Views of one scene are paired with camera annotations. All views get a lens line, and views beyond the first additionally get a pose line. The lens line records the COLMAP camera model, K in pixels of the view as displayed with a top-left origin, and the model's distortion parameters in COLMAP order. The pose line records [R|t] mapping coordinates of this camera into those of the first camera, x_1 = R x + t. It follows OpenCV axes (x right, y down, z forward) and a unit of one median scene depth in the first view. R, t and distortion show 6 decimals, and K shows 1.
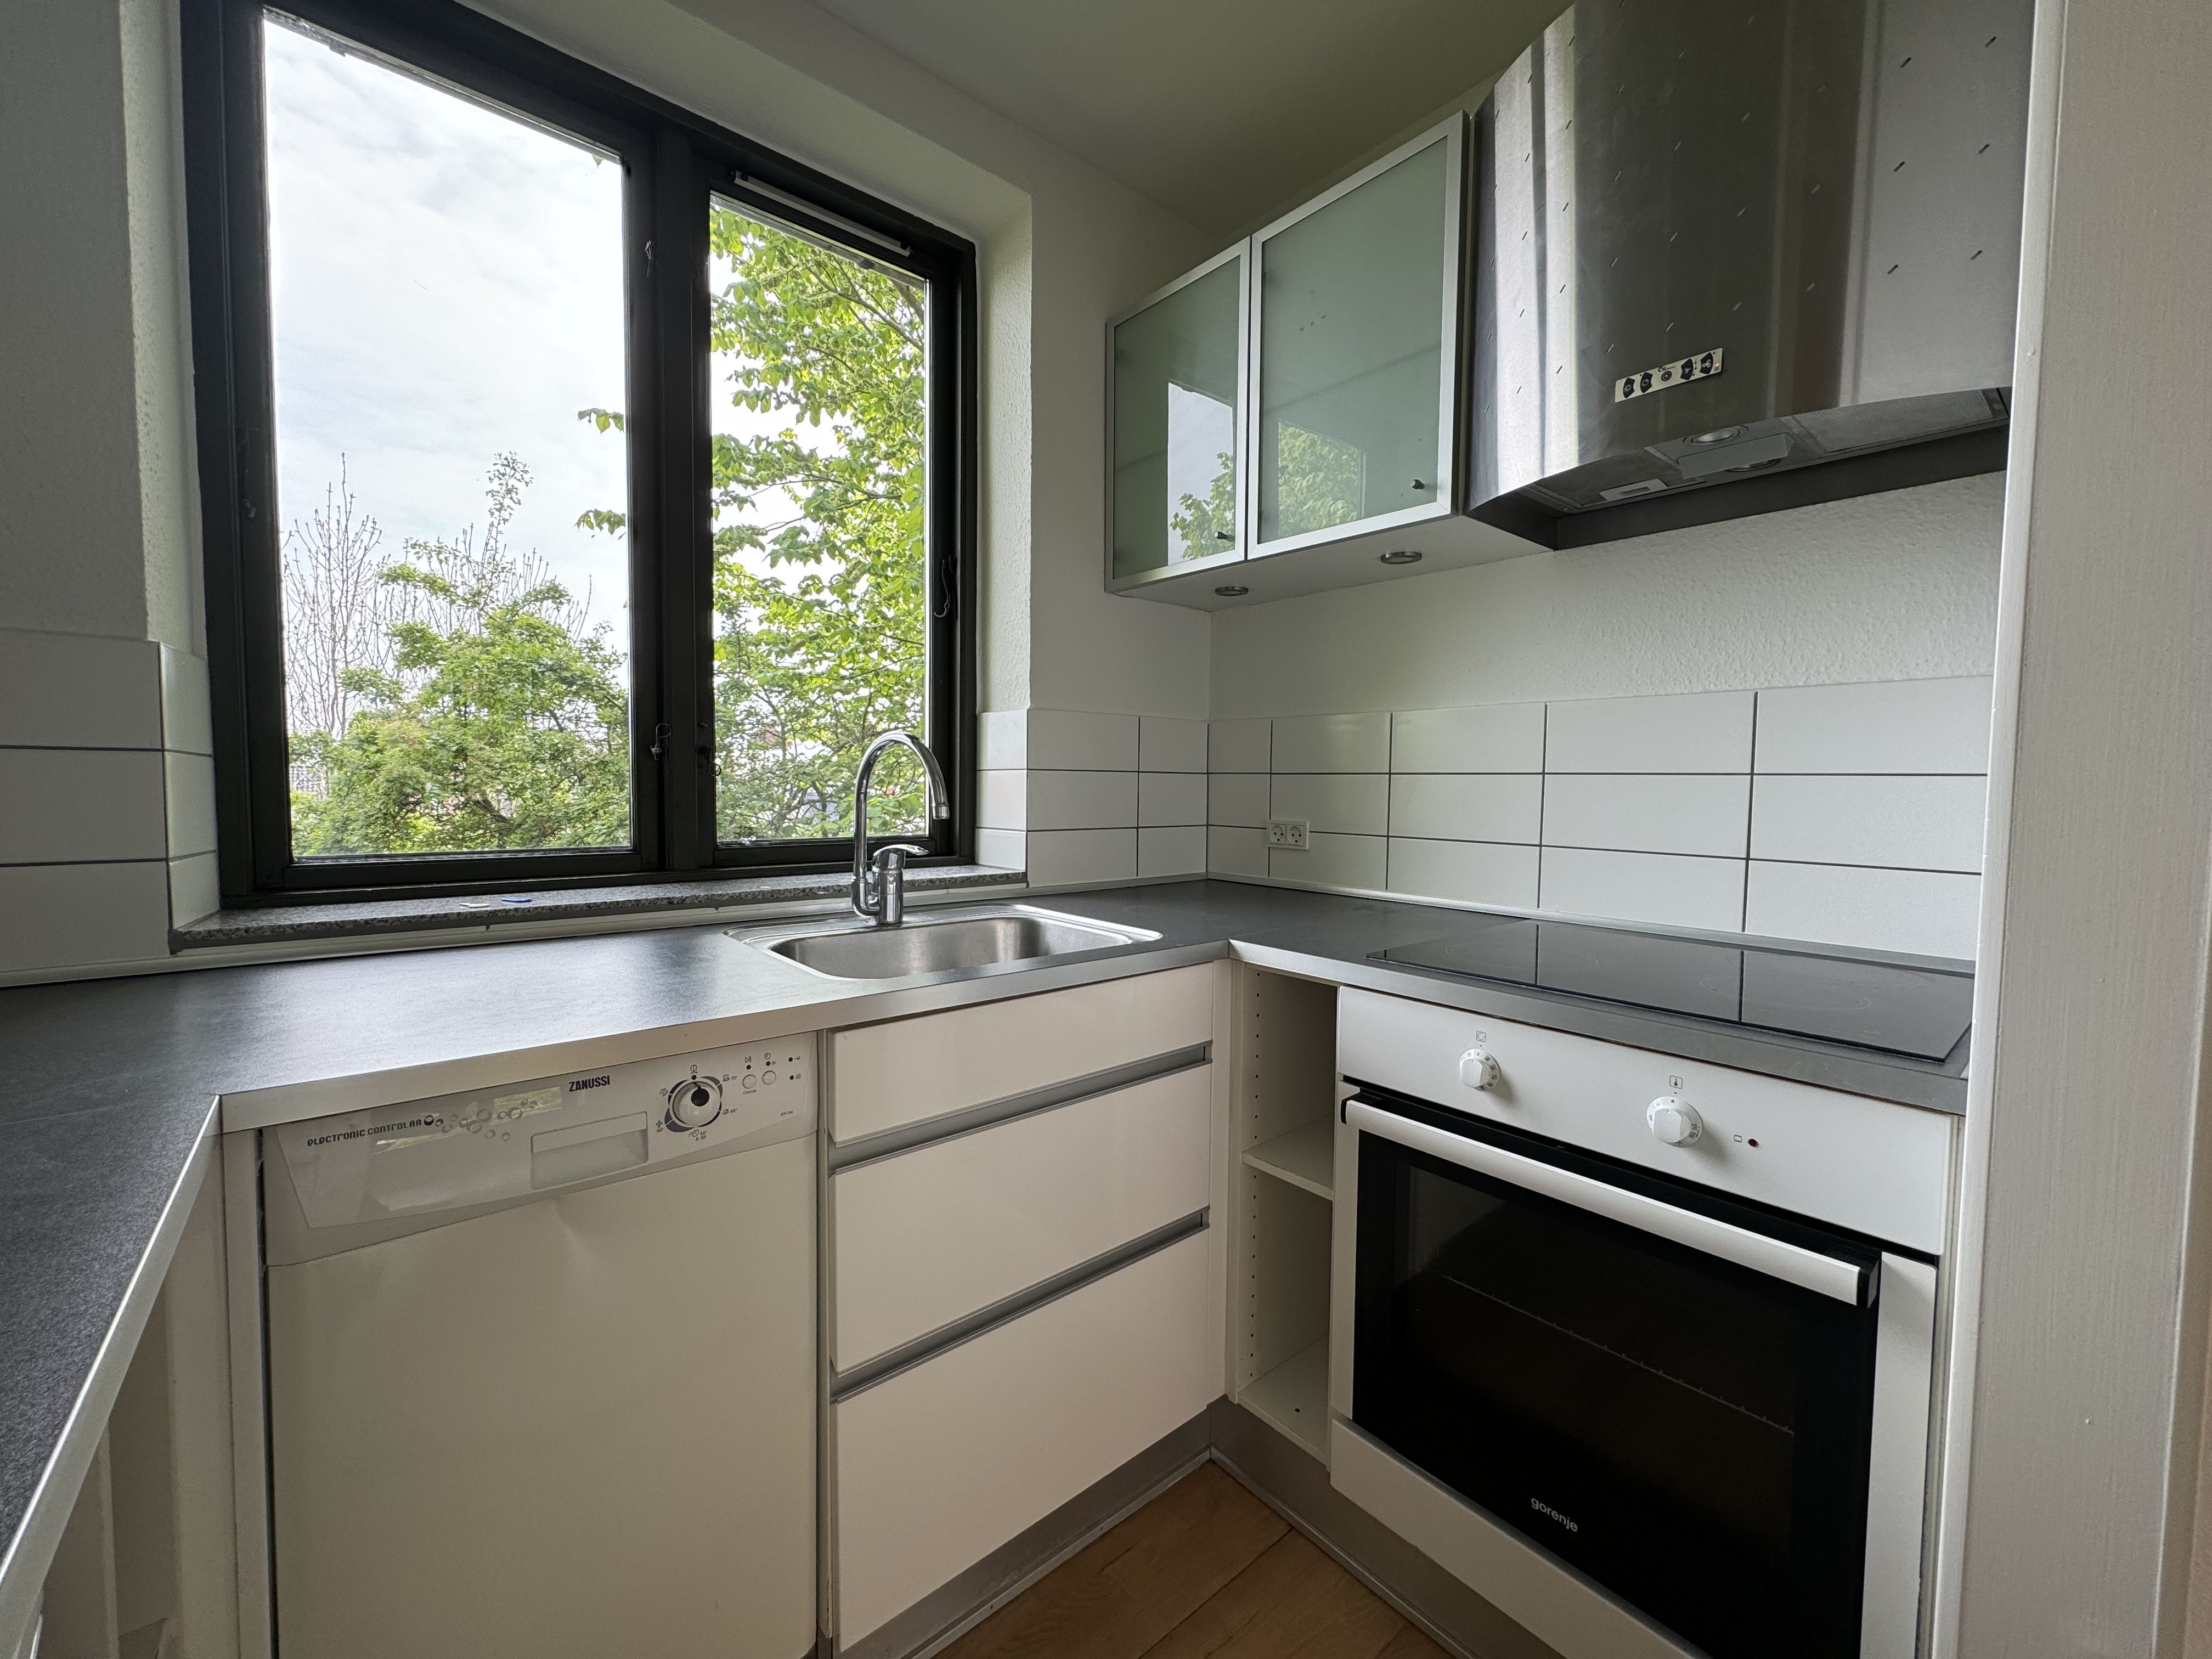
lens RADIAL K [[883.7, 0, 1108.2], [0, 883.7, 824.5], [0, 0, 1]] dist [0.003850, -0.000056]
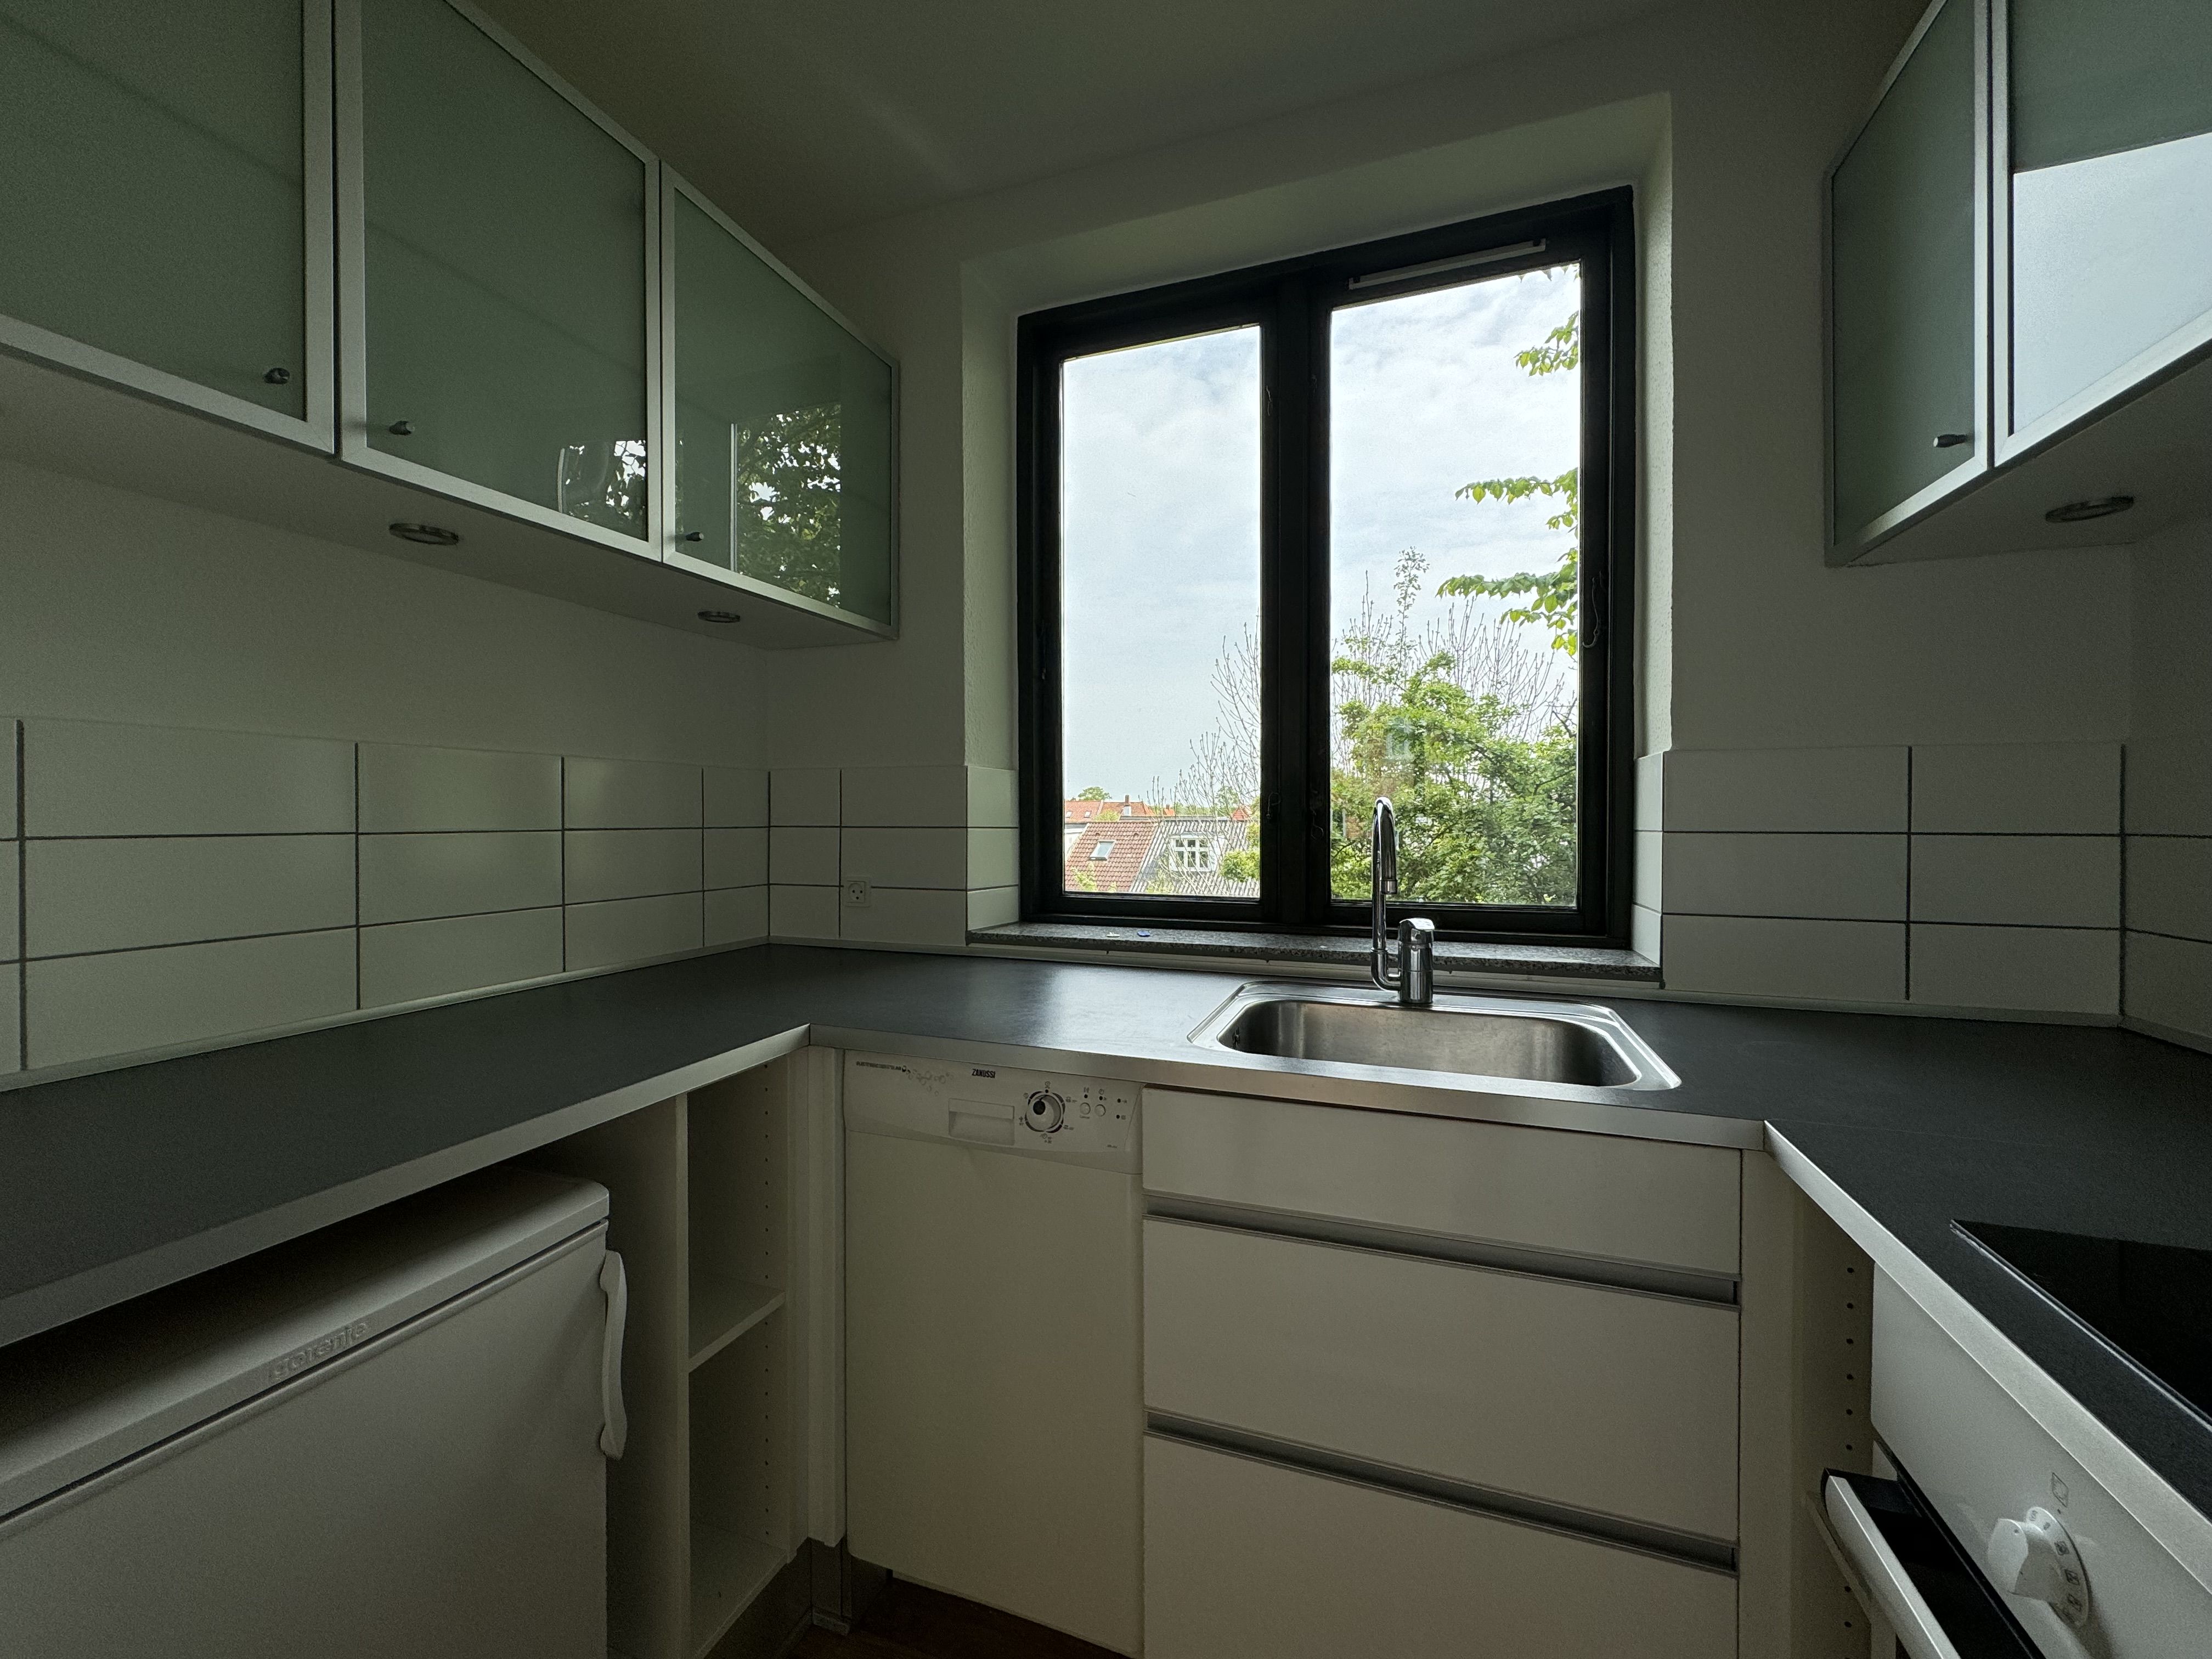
lens RADIAL K [[883.7, 0, 1109.0], [0, 883.7, 824.4], [0, 0, 1]] dist [0.003850, -0.000056]
pose [[0.501920, 0.000054, -0.864914, 0.380480], [-0.038629, 0.999004, -0.022355, -0.039194], [0.864051, 0.044632, 0.501422, 0.246343]]
